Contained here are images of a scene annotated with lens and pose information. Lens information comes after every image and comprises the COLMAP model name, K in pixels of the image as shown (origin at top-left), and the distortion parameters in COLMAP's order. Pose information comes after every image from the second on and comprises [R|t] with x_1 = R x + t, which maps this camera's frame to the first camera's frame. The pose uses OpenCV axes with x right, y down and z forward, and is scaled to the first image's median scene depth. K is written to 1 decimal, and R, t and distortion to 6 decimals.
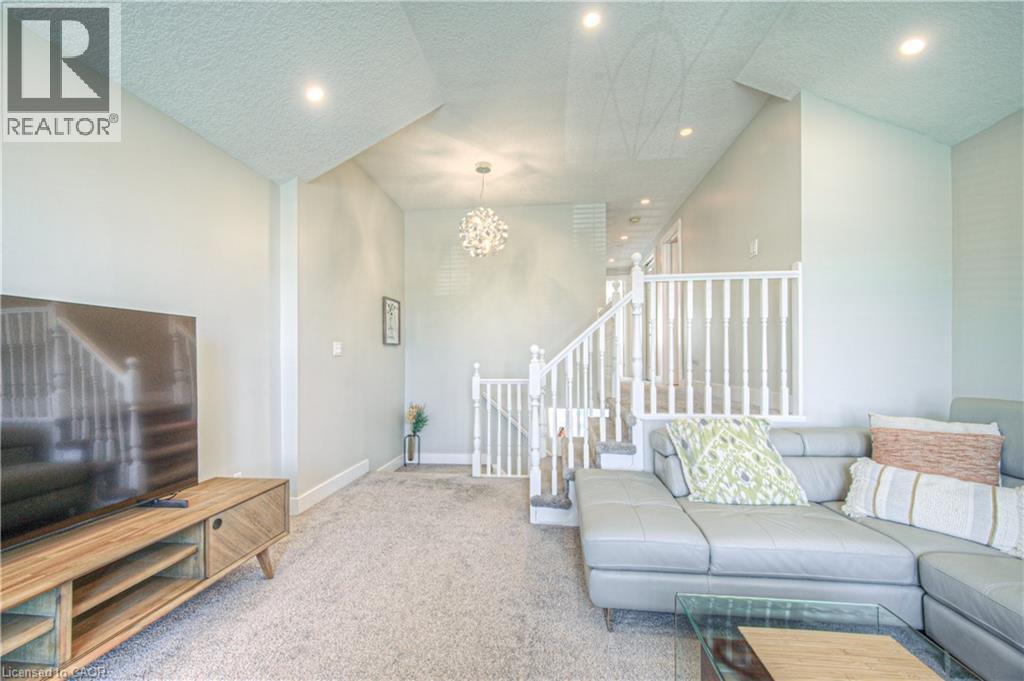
lens RADIAL K [[410.6, 0, 505.4], [0, 410.6, 356.1], [0, 0, 1]] dist [0.001714, -0.000583]
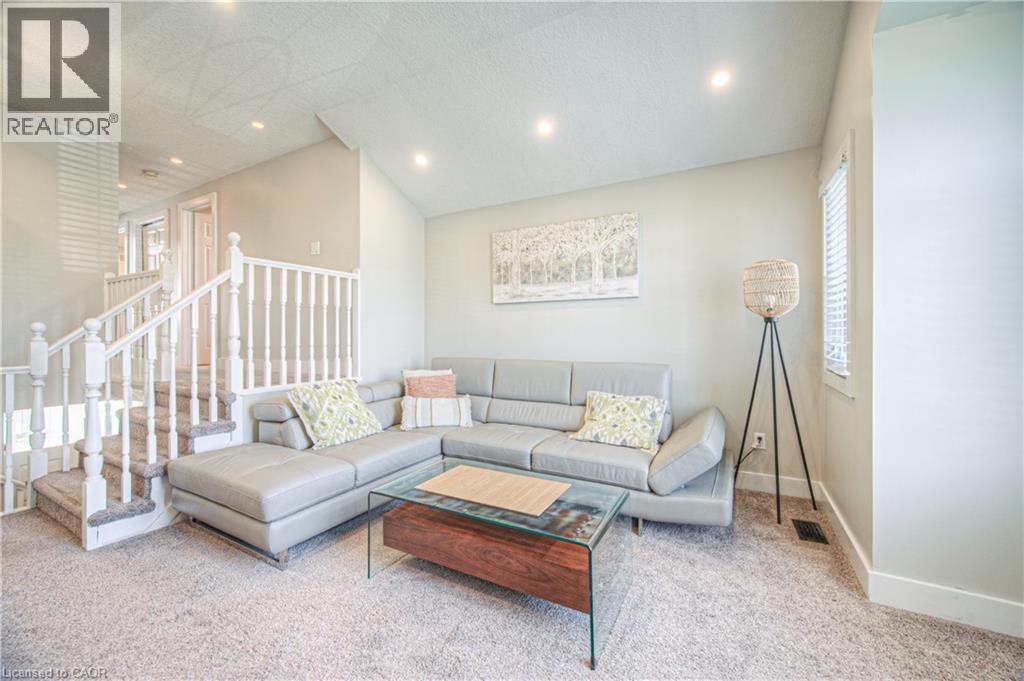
lens RADIAL K [[397.9, 0, 512.8], [0, 397.9, 336.2], [0, 0, 1]] dist [0.003162, 0.000209]
pose [[0.384038, 0.002572, 0.923314, -0.381707], [-0.005519, 0.999985, -0.000490, 0.001755], [-0.923301, -0.004908, 0.384046, -0.021692]]
